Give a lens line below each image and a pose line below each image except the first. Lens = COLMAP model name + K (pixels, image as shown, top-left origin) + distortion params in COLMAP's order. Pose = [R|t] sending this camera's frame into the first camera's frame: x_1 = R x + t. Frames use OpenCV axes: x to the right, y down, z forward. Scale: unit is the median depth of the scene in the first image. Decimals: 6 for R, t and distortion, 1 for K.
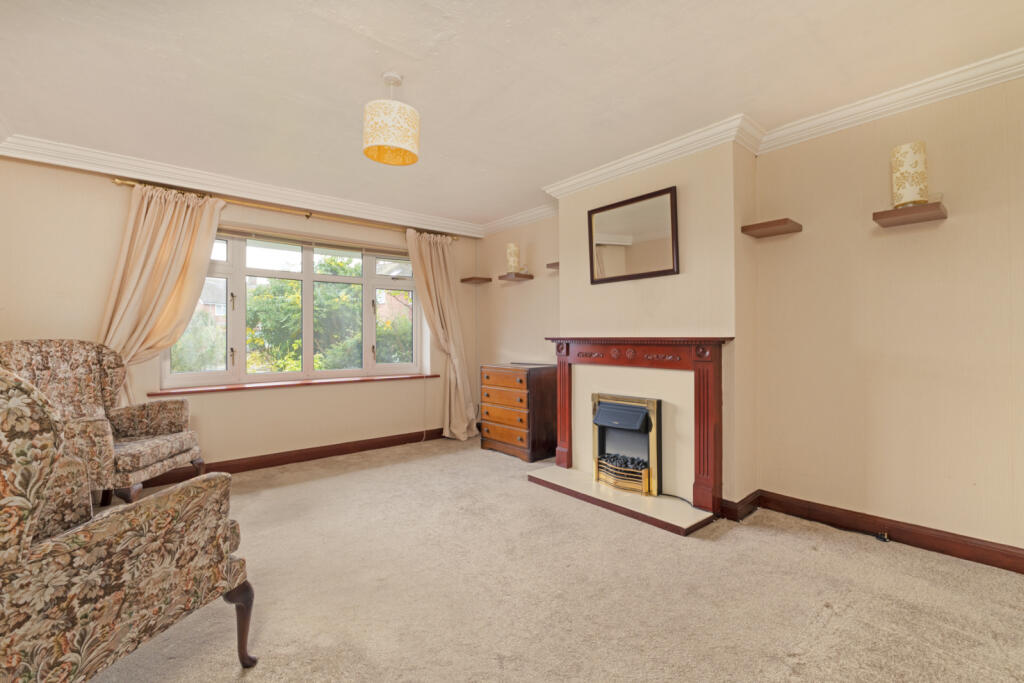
lens RADIAL K [[445.3, 0, 506.1], [0, 445.3, 338.7], [0, 0, 1]] dist [-0.000245, -0.000480]
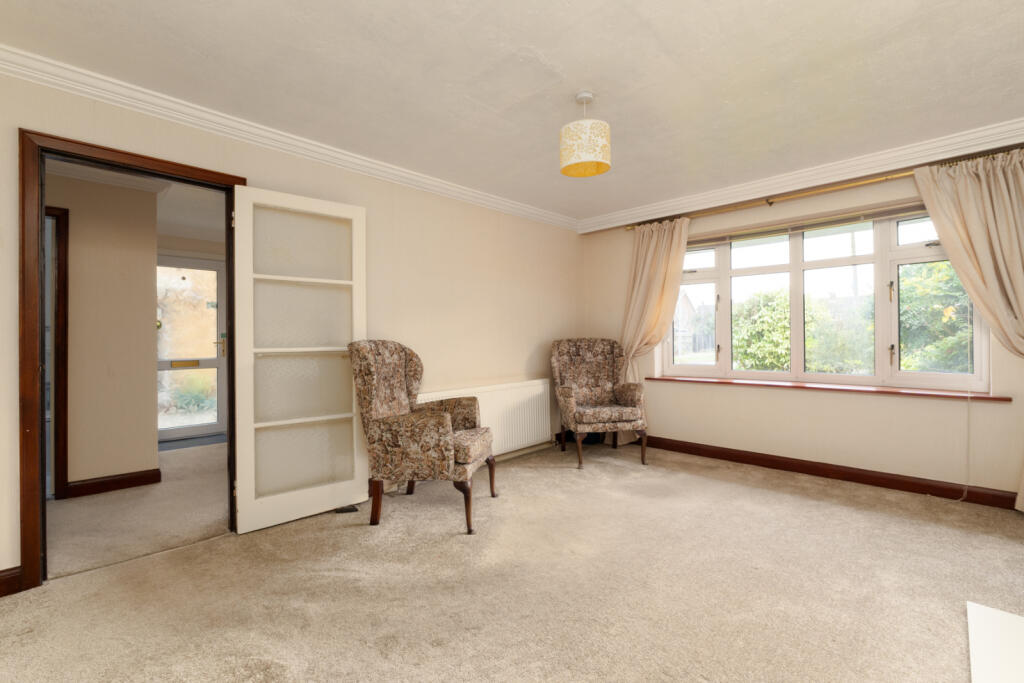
lens RADIAL K [[445.3, 0, 506.1], [0, 445.3, 338.7], [0, 0, 1]] dist [-0.000245, -0.000480]
pose [[0.099058, 0.004501, -0.995071, 0.506695], [0.010268, 0.999932, 0.005545, -0.007072], [0.995029, -0.010767, 0.099005, 0.439901]]
